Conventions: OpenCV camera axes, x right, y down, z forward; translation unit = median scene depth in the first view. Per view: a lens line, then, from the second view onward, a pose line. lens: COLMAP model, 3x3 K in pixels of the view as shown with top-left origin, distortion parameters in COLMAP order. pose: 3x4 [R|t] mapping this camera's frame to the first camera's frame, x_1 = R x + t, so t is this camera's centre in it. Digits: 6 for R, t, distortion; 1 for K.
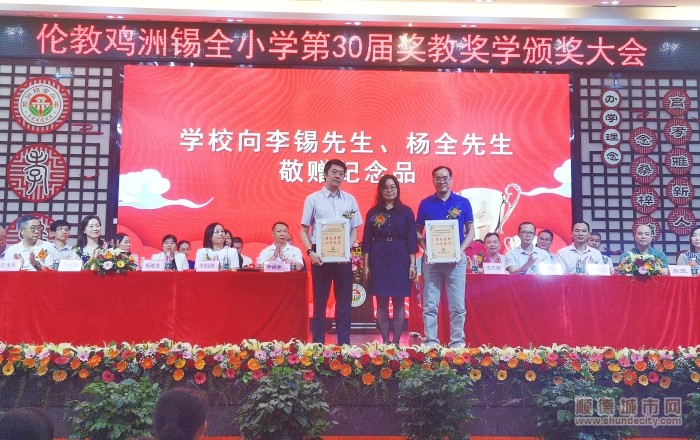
lens RADIAL K [[859.1, 0, 351.5], [0, 859.1, 179.0], [0, 0, 1]] dist [0.068938, 0.042439]
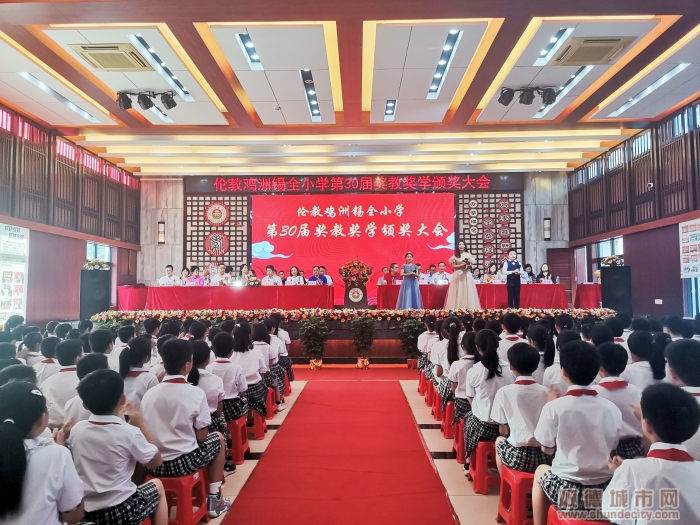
lens RADIAL K [[523.4, 0, 350.0], [0, 523.4, 262.5], [0, 0, 1]] dist [0.083802, 0.000219]
pose [[0.997806, -0.018138, -0.063674, 0.075078], [0.022077, 0.997850, 0.061710, -0.035252], [0.062418, -0.062980, 0.996061, -0.358383]]
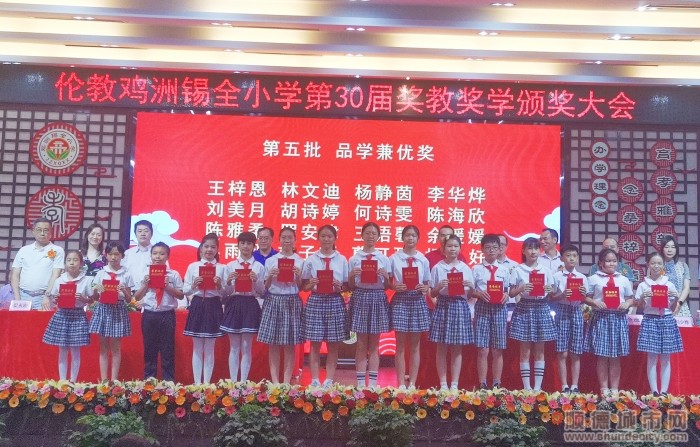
lens RADIAL K [[875.8, 0, 370.8], [0, 875.8, 218.7], [0, 0, 1]] dist [0.085202, -0.016425]
pose [[0.999733, 0.015160, -0.017445, 0.043646], [-0.014885, 0.999765, 0.015767, -0.022771], [0.017680, -0.015503, 0.999724, -0.075765]]
